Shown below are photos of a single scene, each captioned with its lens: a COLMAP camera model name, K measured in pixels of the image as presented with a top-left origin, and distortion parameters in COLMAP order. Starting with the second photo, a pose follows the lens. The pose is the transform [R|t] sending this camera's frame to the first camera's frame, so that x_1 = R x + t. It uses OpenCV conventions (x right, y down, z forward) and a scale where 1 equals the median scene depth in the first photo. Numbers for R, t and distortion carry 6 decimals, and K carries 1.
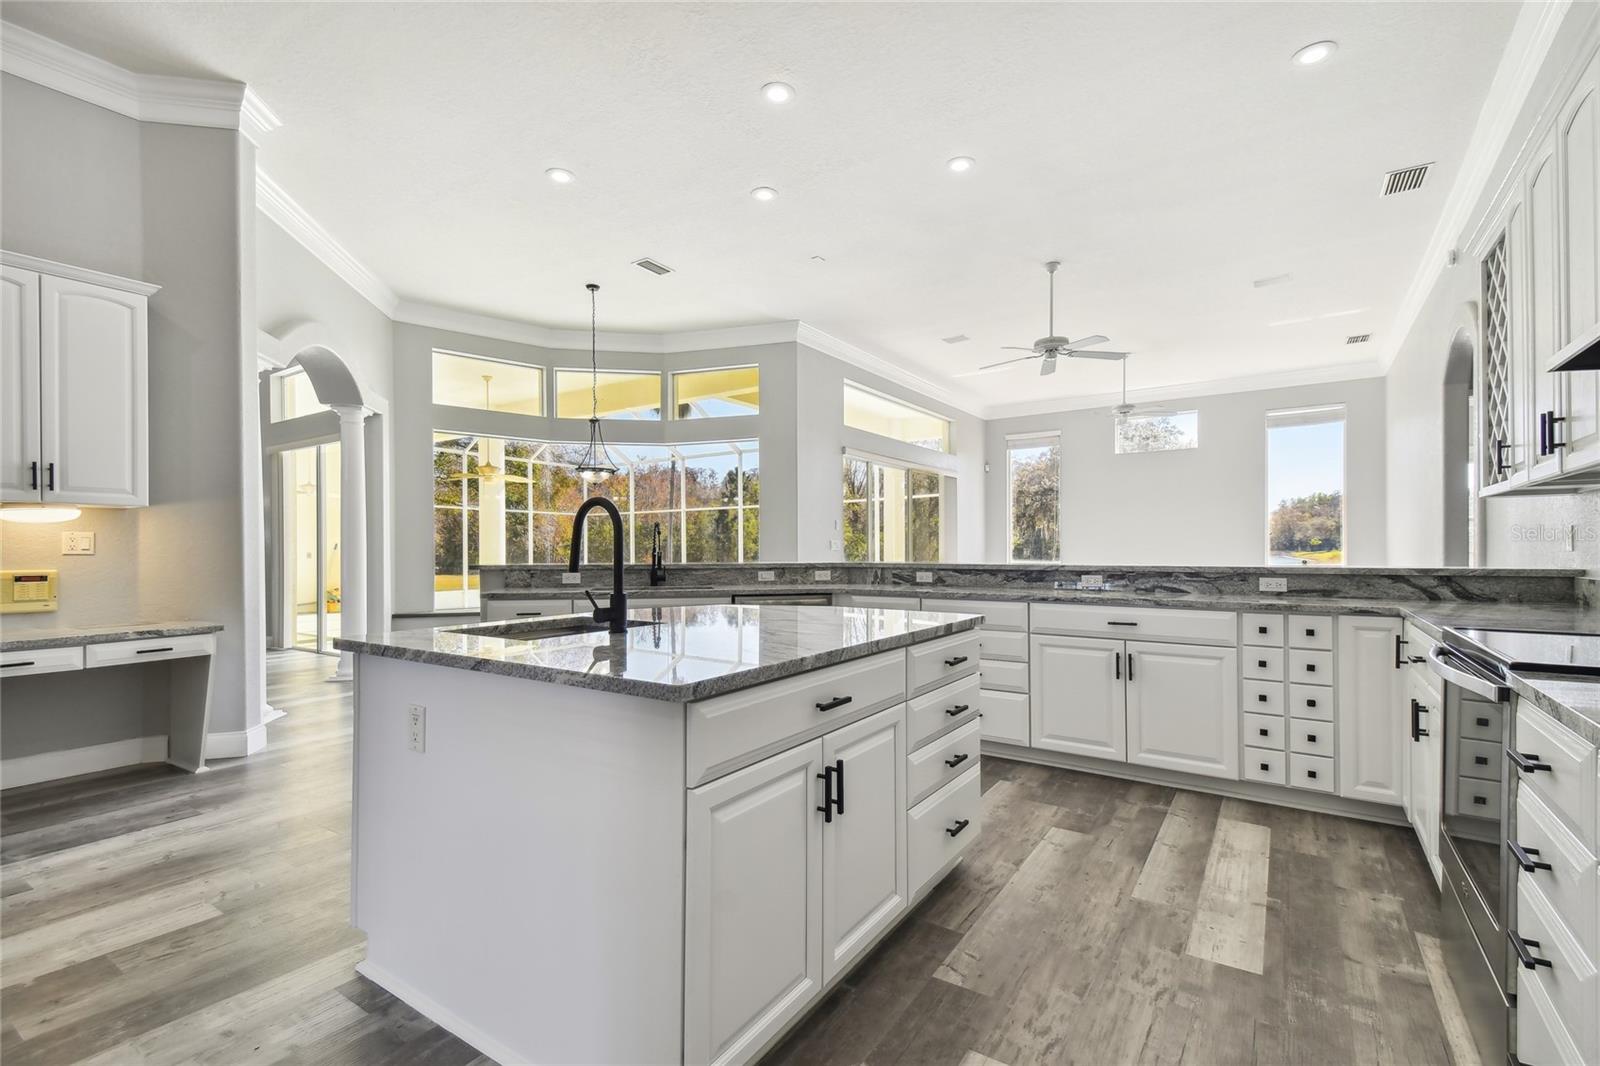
lens RADIAL K [[714.0, 0, 804.7], [0, 714.0, 533.4], [0, 0, 1]] dist [0.041578, -0.016673]
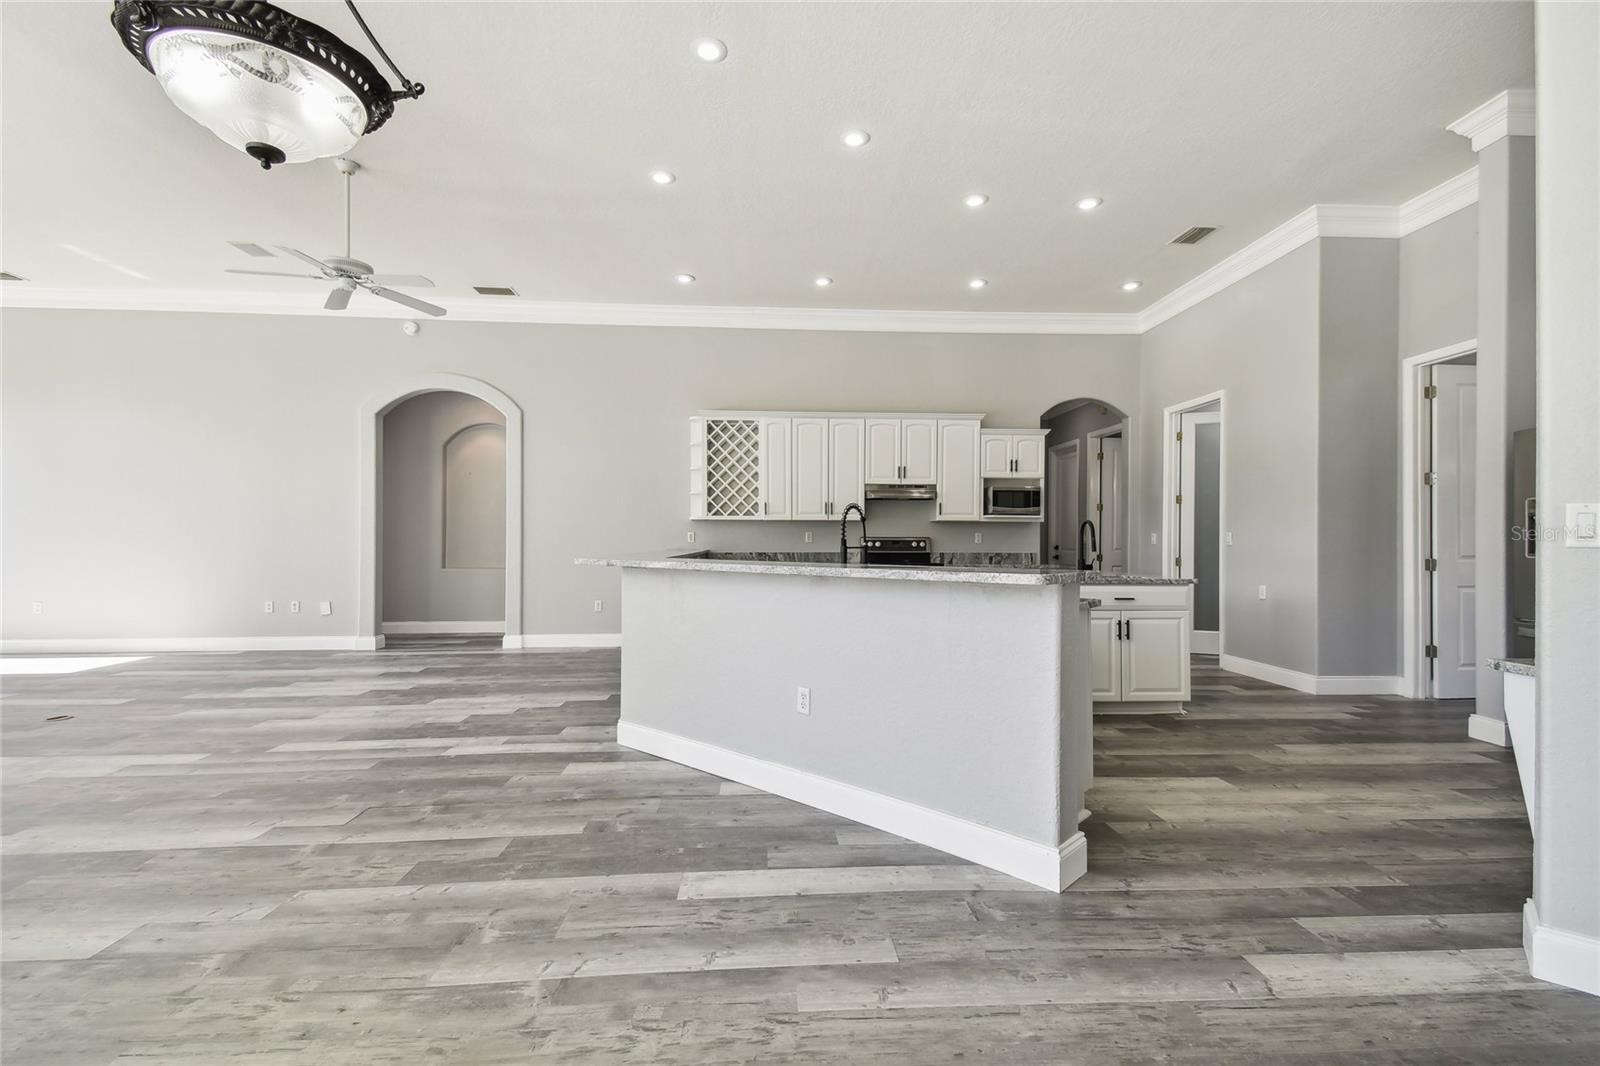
lens RADIAL K [[725.3, 0, 800.0], [0, 725.3, 533.0], [0, 0, 1]] dist [0.087076, -0.050816]
pose [[-0.611444, 0.009295, 0.791233, -0.736199], [-0.014420, 0.999634, -0.022886, 0.028284], [-0.791157, -0.025403, -0.611086, 1.461206]]
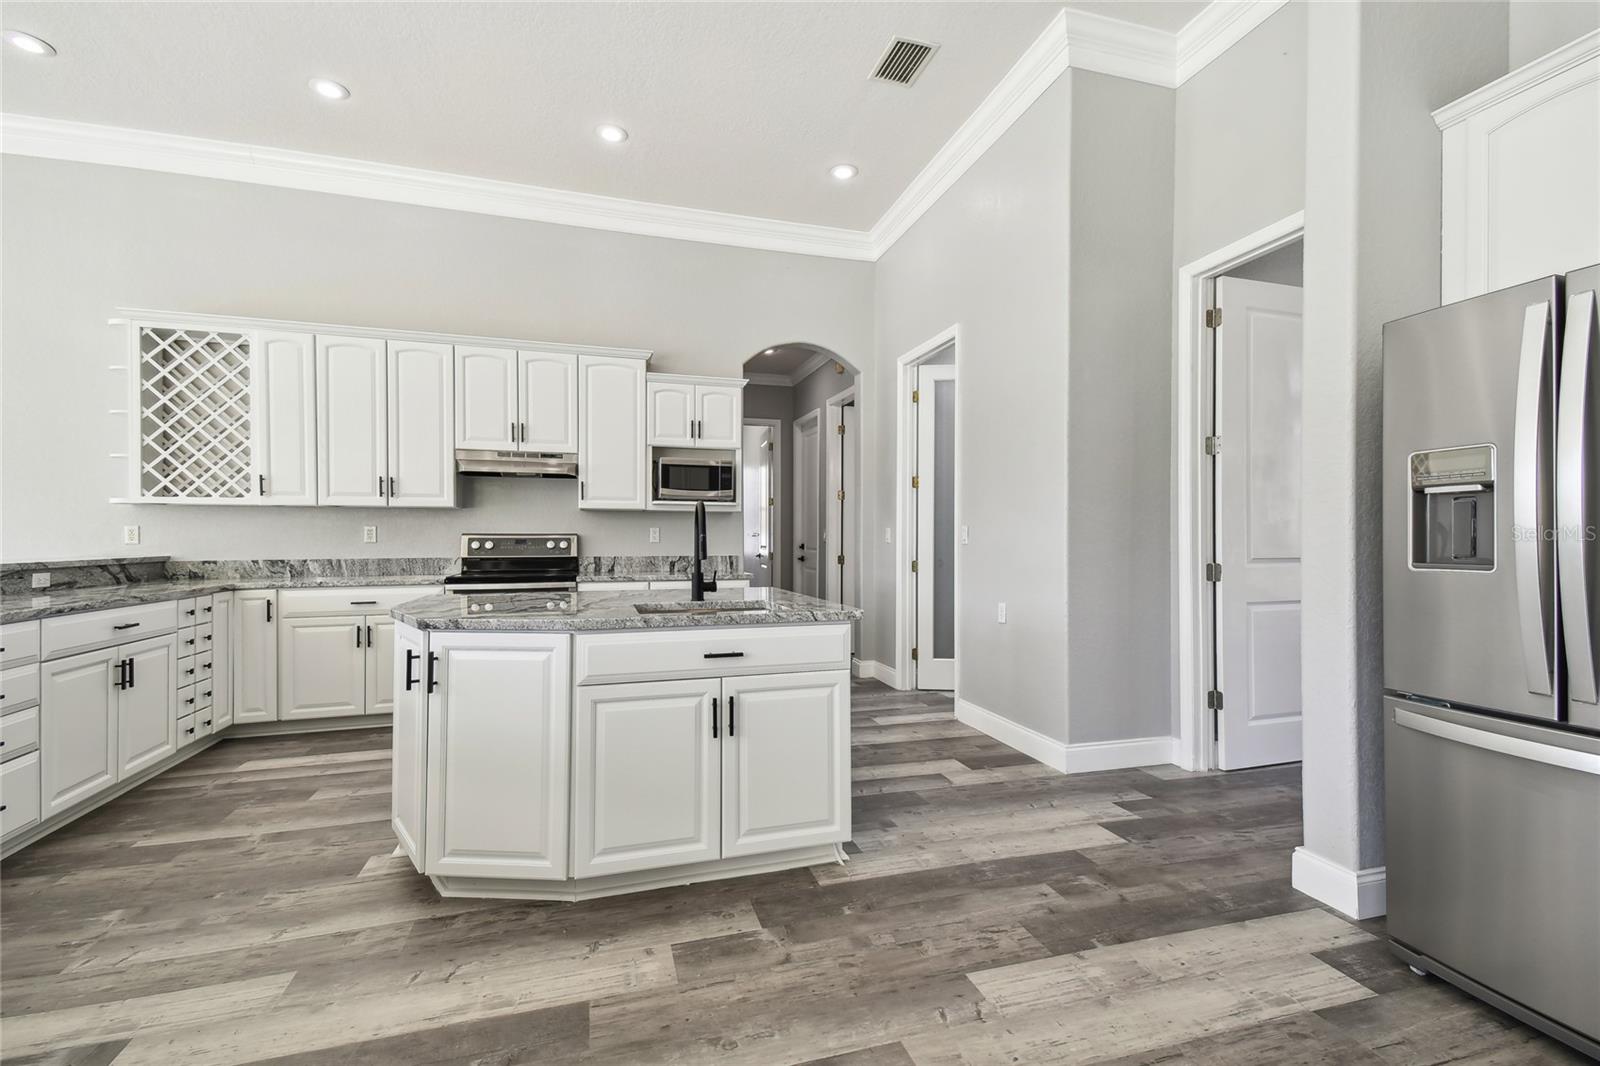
lens RADIAL K [[714.0, 0, 804.7], [0, 714.0, 533.4], [0, 0, 1]] dist [0.041578, -0.016673]
pose [[-0.772709, 0.007953, 0.634711, -0.564390], [-0.008246, 0.999711, -0.022567, 0.016980], [-0.634707, -0.022671, -0.772420, 0.843812]]
